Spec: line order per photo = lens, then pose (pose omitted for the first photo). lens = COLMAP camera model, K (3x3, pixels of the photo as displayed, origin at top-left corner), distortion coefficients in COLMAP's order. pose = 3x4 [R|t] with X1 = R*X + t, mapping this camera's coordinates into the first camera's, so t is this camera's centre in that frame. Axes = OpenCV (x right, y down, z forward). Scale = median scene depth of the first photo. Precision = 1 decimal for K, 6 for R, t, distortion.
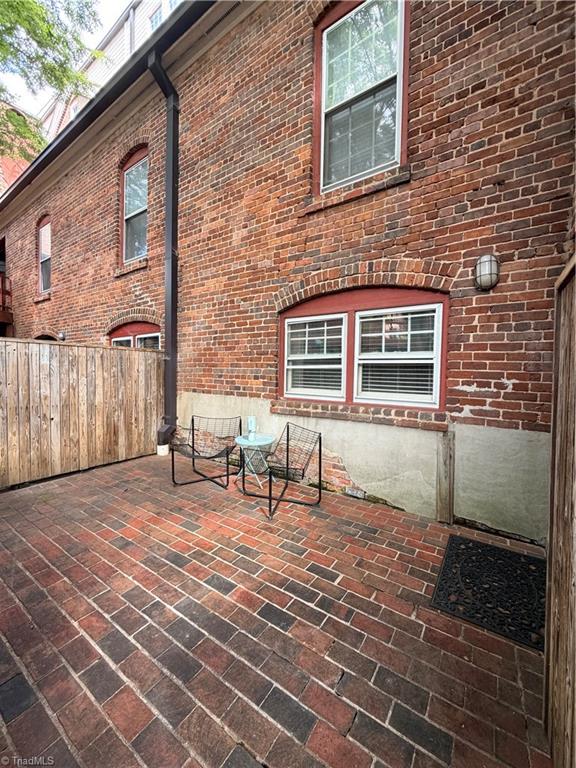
lens RADIAL K [[306.8, 0, 288.1], [0, 306.8, 381.0], [0, 0, 1]] dist [0.000001, 0.000429]
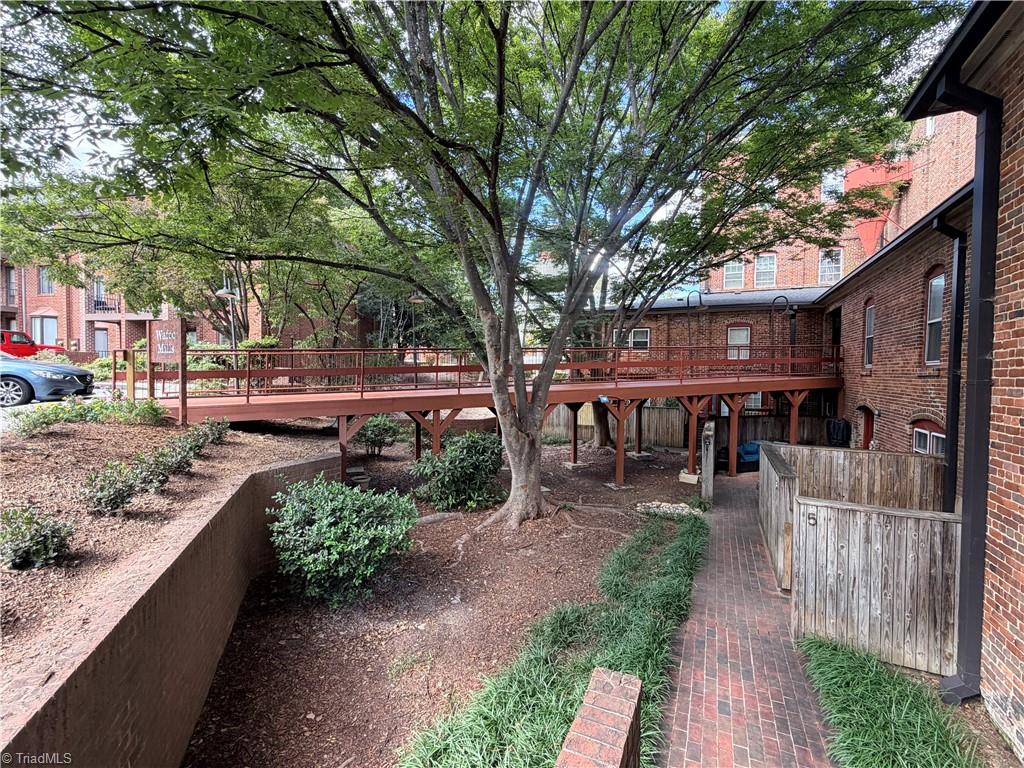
lens RADIAL K [[455.4, 0, 508.0], [0, 455.4, 384.3], [0, 0, 1]] dist [-0.002581, -0.000535]
pose [[0.168143, 0.014111, -0.985662, 1.074886], [-0.035818, 0.999325, 0.008196, -0.351836], [0.985112, 0.033926, 0.168535, -0.979049]]
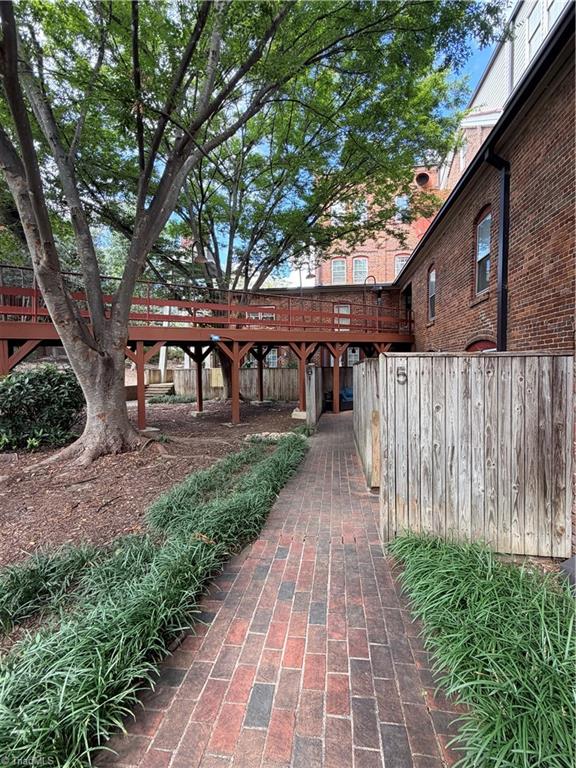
lens RADIAL K [[341.6, 0, 288.0], [0, 341.6, 384.0], [0, 0, 1]] dist [-0.002581, -0.000535]
pose [[0.445696, 0.016936, -0.895024, 0.552438], [-0.009290, 0.999855, 0.014294, -0.023074], [0.895136, 0.001944, 0.445788, -0.490128]]
